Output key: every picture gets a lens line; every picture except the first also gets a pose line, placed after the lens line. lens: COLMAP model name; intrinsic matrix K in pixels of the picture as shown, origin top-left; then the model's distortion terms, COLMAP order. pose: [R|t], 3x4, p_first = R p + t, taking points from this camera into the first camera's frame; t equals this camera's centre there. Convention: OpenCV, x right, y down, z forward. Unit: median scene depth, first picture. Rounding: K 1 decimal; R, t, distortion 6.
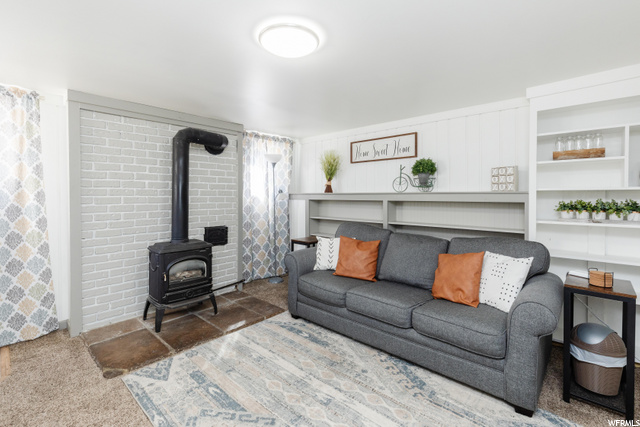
lens RADIAL K [[292.4, 0, 323.9], [0, 292.4, 188.9], [0, 0, 1]] dist [-0.000942, -0.000553]
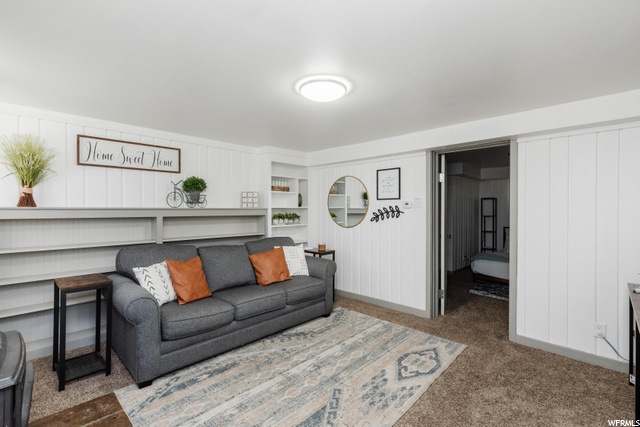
lens RADIAL K [[286.6, 0, 318.2], [0, 286.6, 200.7], [0, 0, 1]] dist [-0.000134, -0.000400]
pose [[0.046149, 0.031437, 0.998440, -0.784090], [-0.022455, 0.999285, -0.030425, 0.007283], [-0.998682, -0.021016, 0.046822, 0.564119]]
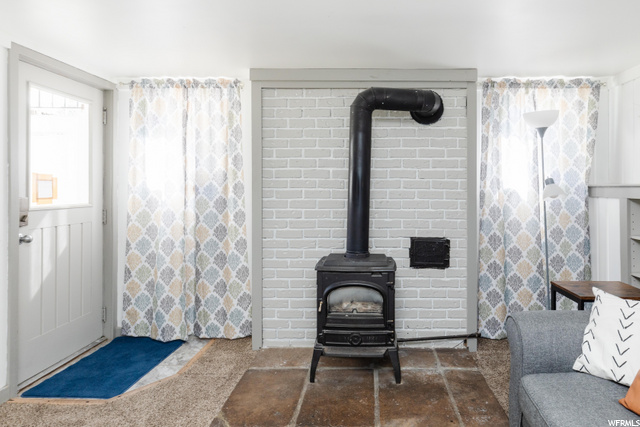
lens RADIAL K [[373.9, 0, 365.7], [0, 373.9, 176.6], [0, 0, 1]] dist [0.000952, -0.000145]
pose [[0.663218, -0.017176, -0.748229, 0.178182], [0.012538, 0.999851, -0.011839, 0.005601], [0.748322, -0.001529, 0.663334, 0.436431]]
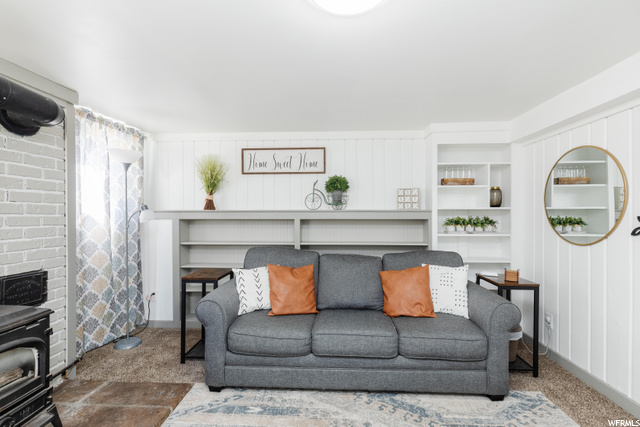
lens RADIAL K [[292.5, 0, 328.5], [0, 292.5, 207.5], [0, 0, 1]] dist [0.002770, -0.000986]
pose [[0.772952, 0.011855, 0.634354, -0.338462], [-0.013777, 0.999903, -0.001898, 0.005831], [-0.634315, -0.007272, 0.773041, 0.300300]]
